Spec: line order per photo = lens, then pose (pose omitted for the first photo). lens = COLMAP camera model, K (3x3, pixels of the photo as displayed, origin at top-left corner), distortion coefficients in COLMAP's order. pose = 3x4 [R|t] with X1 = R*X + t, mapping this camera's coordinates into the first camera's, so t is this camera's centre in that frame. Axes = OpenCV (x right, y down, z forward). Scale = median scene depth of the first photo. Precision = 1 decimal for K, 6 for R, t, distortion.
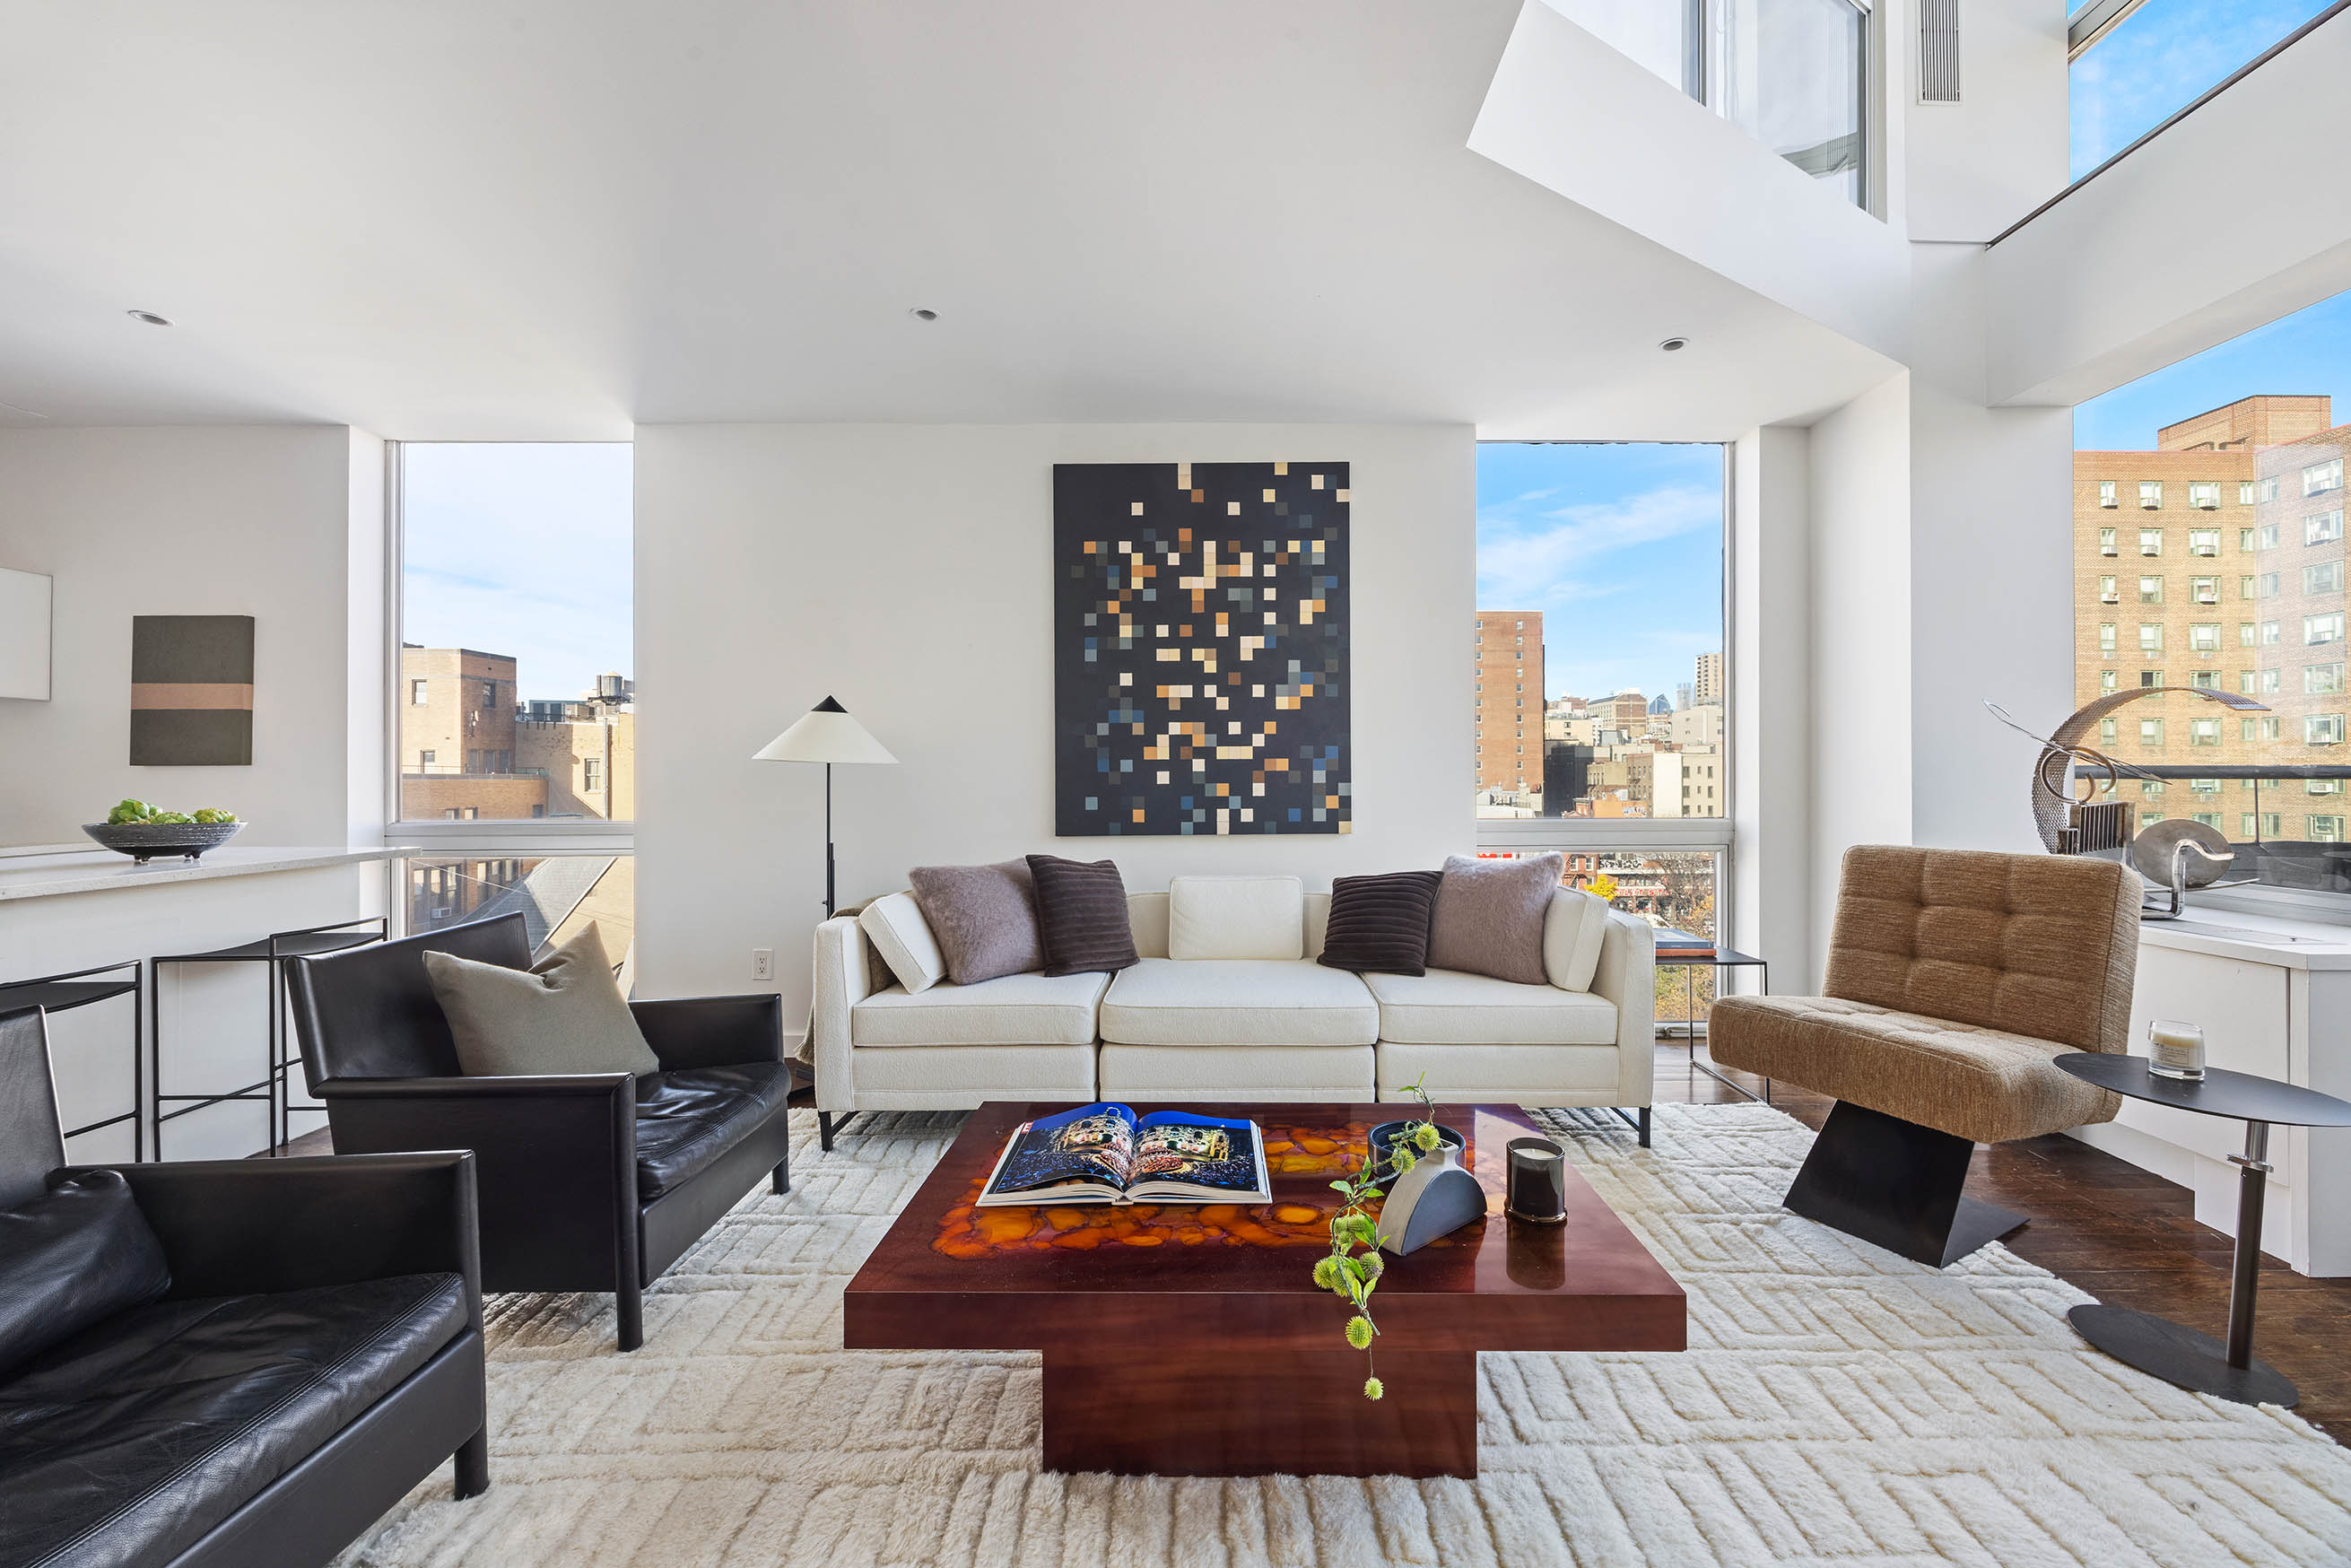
lens RADIAL K [[925.4, 0, 1199.0], [0, 925.4, 776.9], [0, 0, 1]] dist [-0.001559, -0.000091]
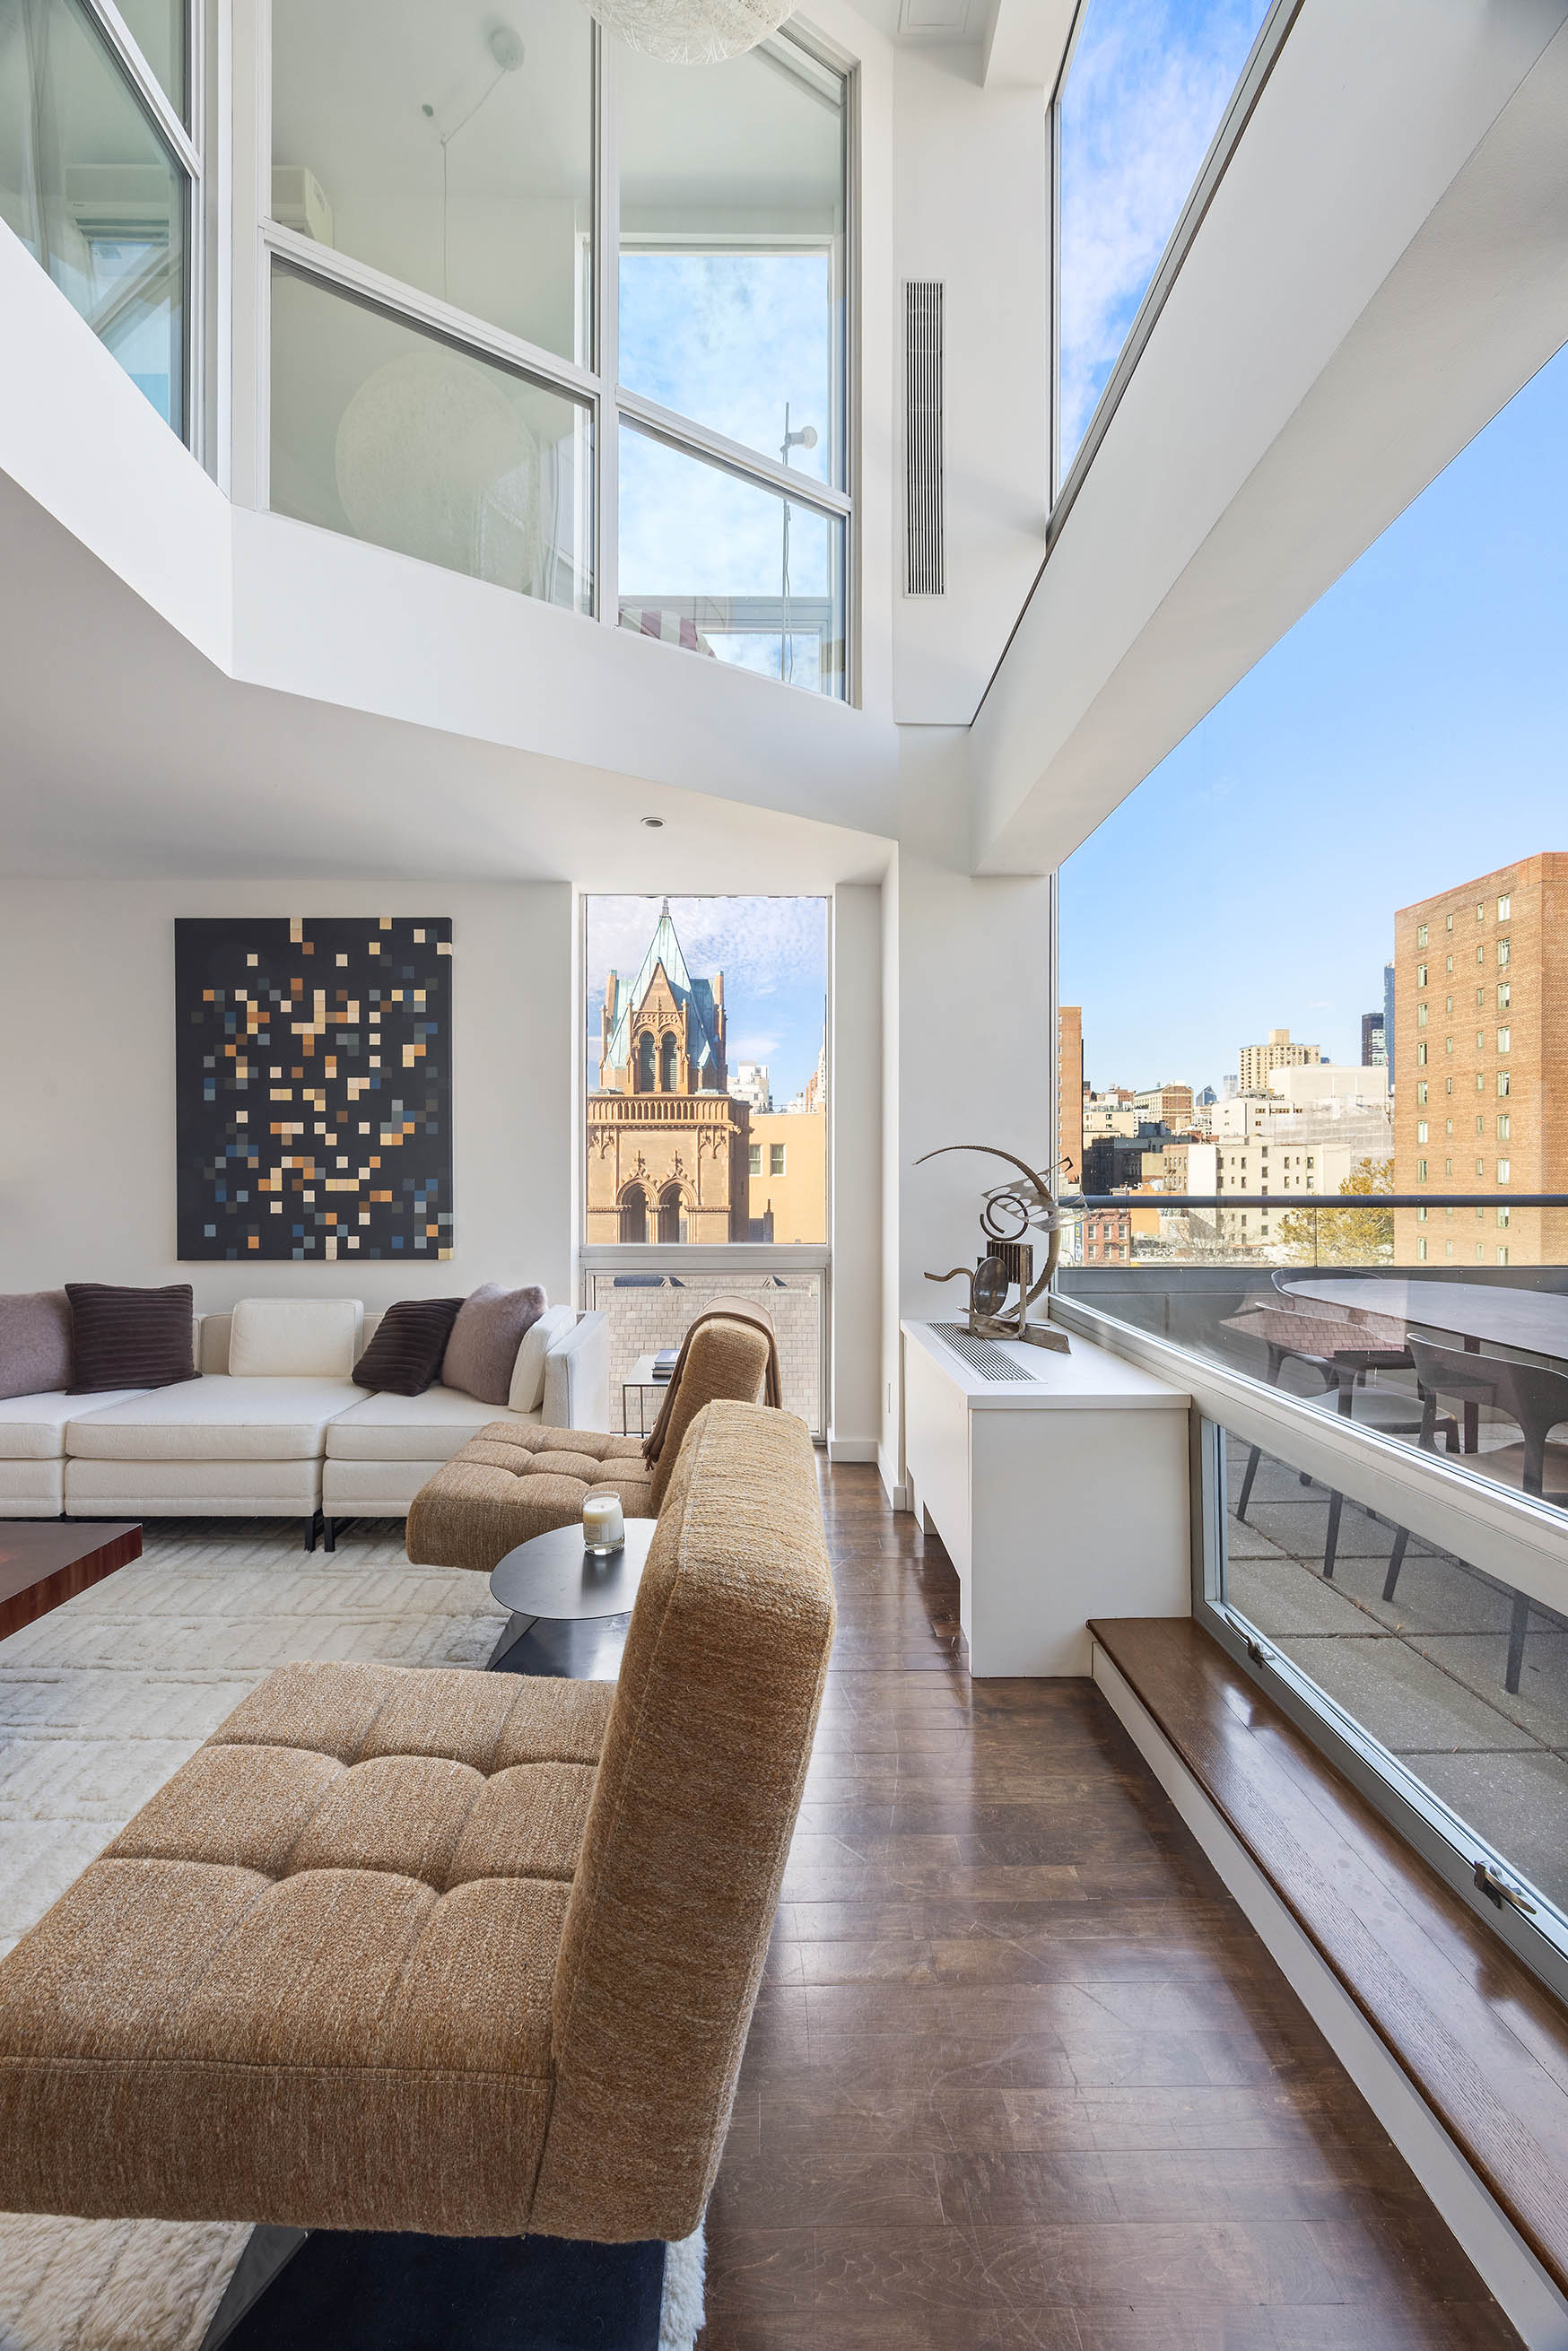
lens RADIAL K [[925.4, 0, 773.2], [0, 925.4, 1170.6], [0, 0, 1]] dist [-0.001559, -0.000091]
pose [[0.999915, 0.003618, 0.012563, 0.531653], [-0.003697, 0.999973, 0.006293, -0.051573], [-0.012540, -0.006339, 0.999901, -0.094593]]
